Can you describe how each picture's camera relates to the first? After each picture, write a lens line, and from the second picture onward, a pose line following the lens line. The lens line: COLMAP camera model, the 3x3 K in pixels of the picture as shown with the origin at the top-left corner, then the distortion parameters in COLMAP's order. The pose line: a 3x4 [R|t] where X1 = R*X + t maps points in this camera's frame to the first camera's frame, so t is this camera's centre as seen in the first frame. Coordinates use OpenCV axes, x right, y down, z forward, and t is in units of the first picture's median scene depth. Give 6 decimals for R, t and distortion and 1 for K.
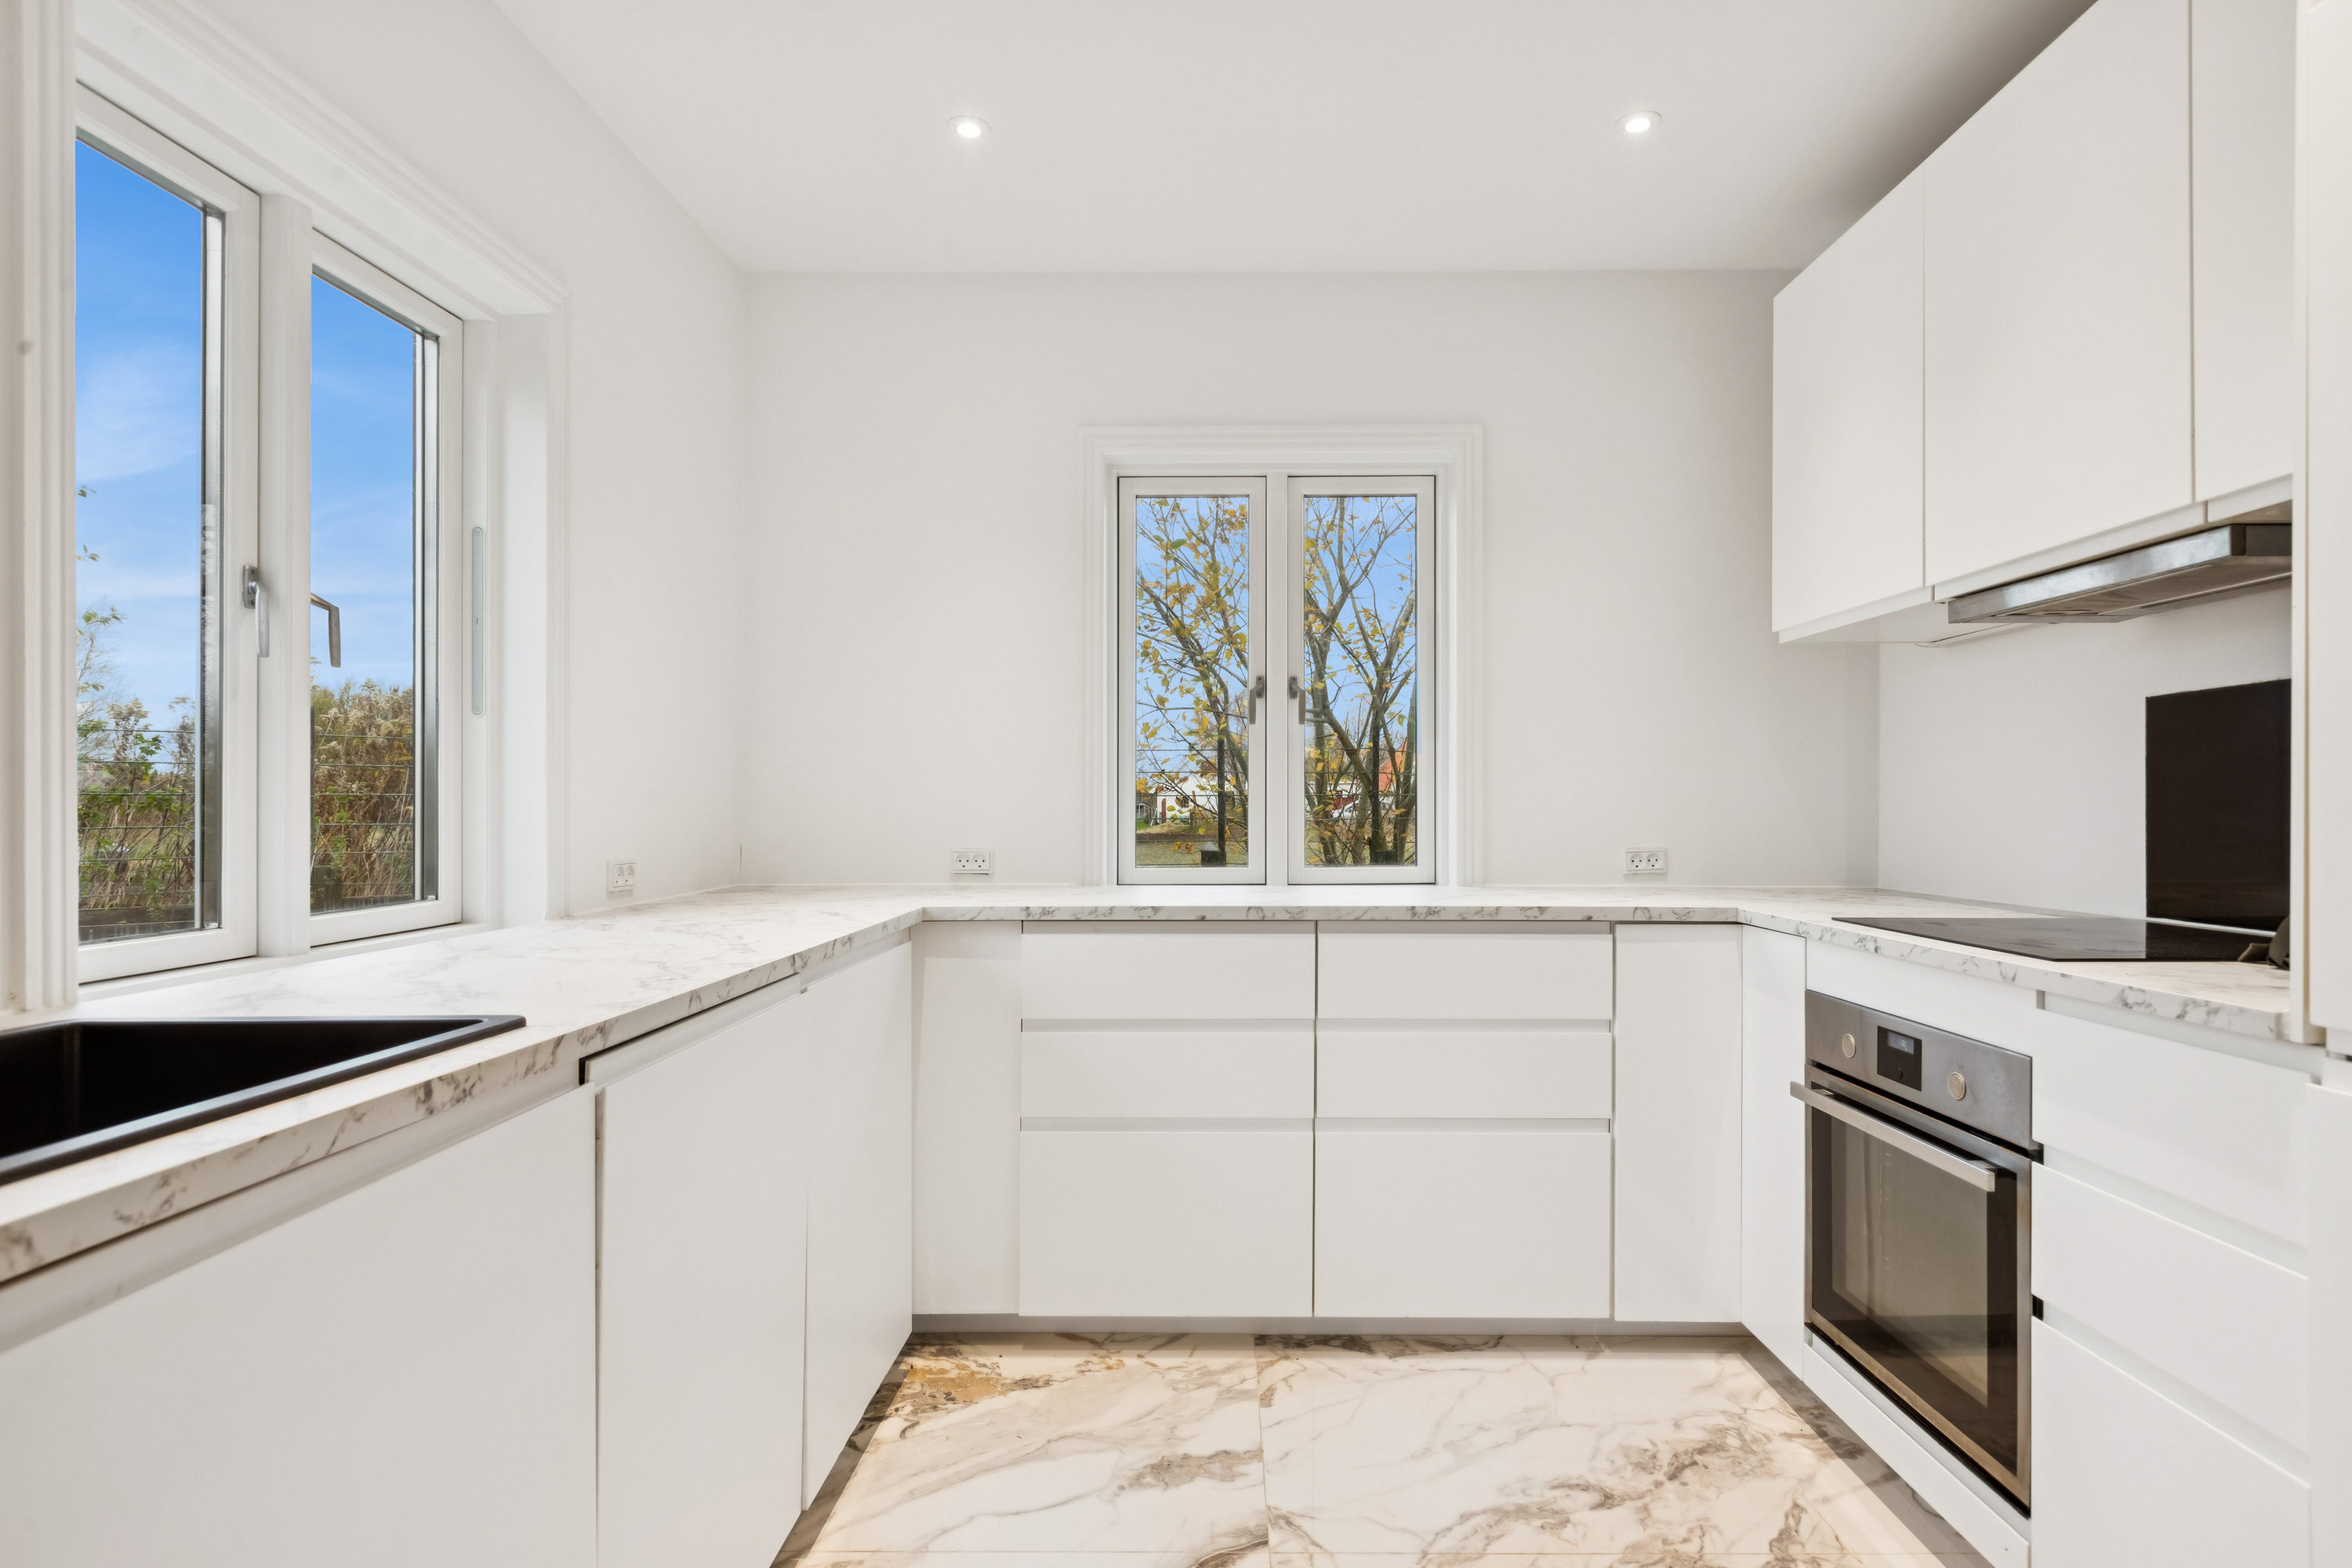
lens RADIAL K [[1195.7, 0, 1187.4], [0, 1195.7, 793.0], [0, 0, 1]] dist [0.005361, 0.001062]
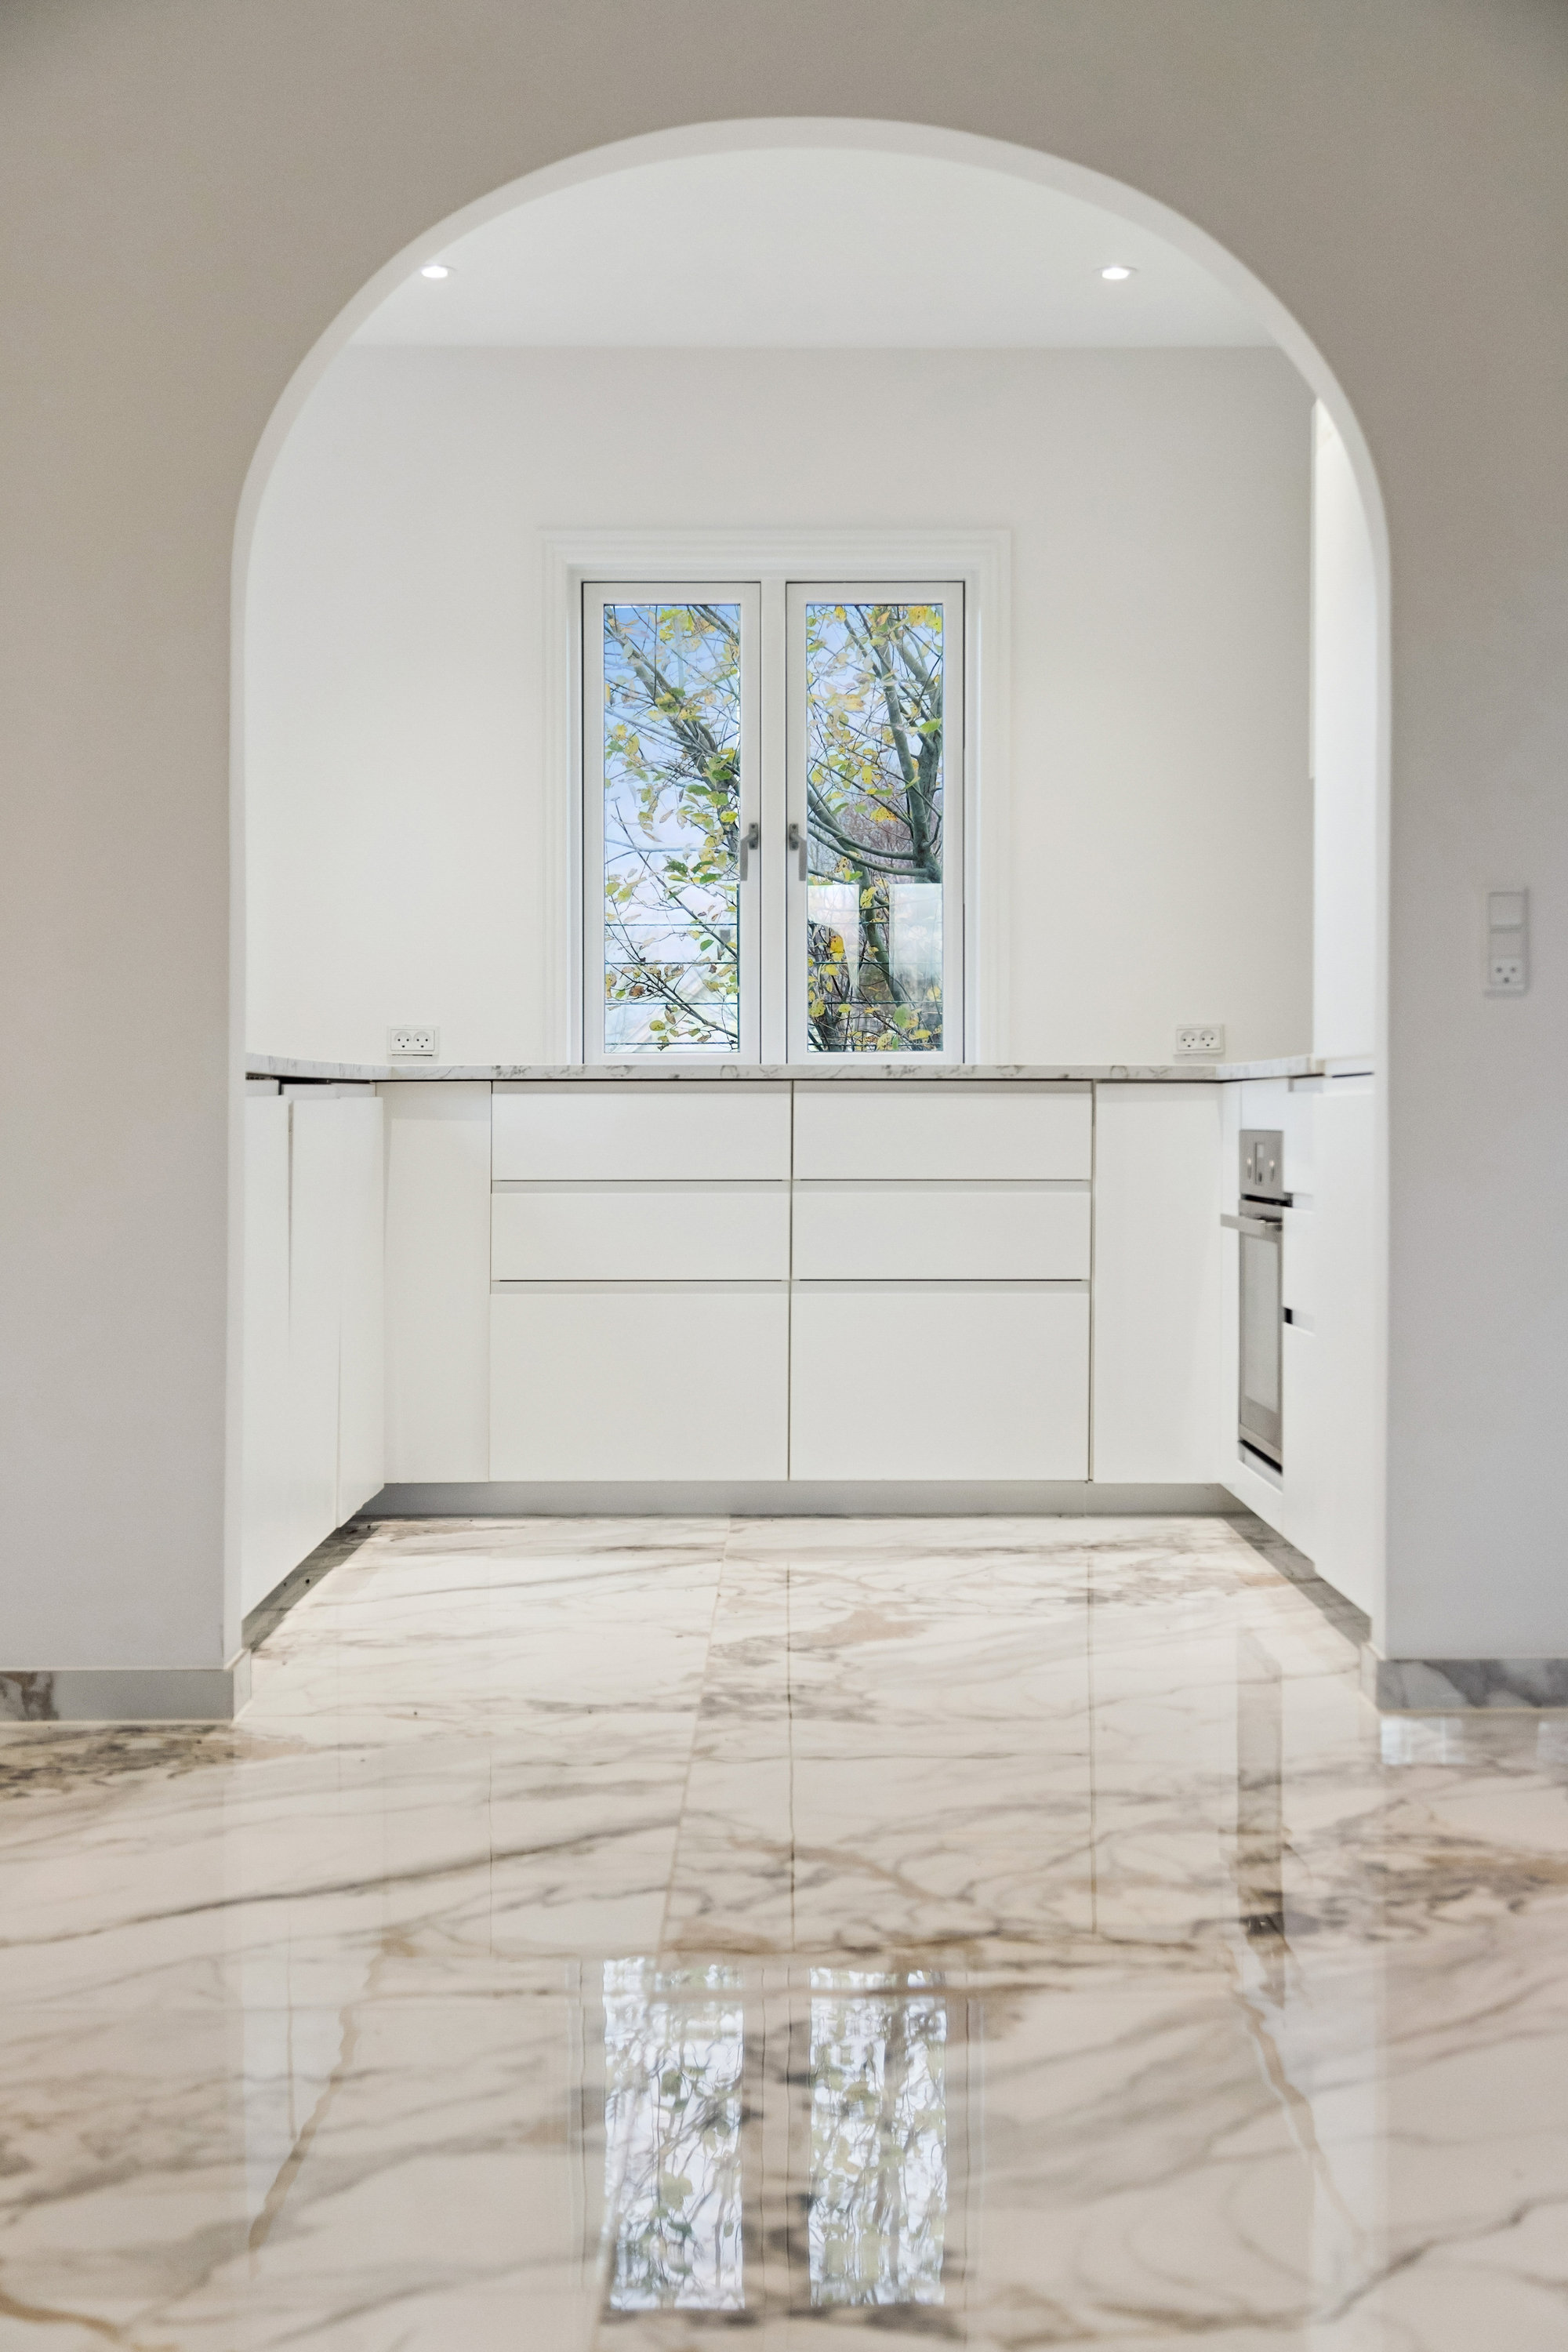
lens RADIAL K [[3283.8, 0, 842.9], [0, 3283.8, 1100.9], [0, 0, 1]] dist [0.035718, 0.000000]
pose [[0.999346, -0.003922, 0.035956, 0.052479], [0.003576, 0.999947, 0.009695, 0.097517], [-0.035992, -0.009560, 0.999306, -1.702502]]
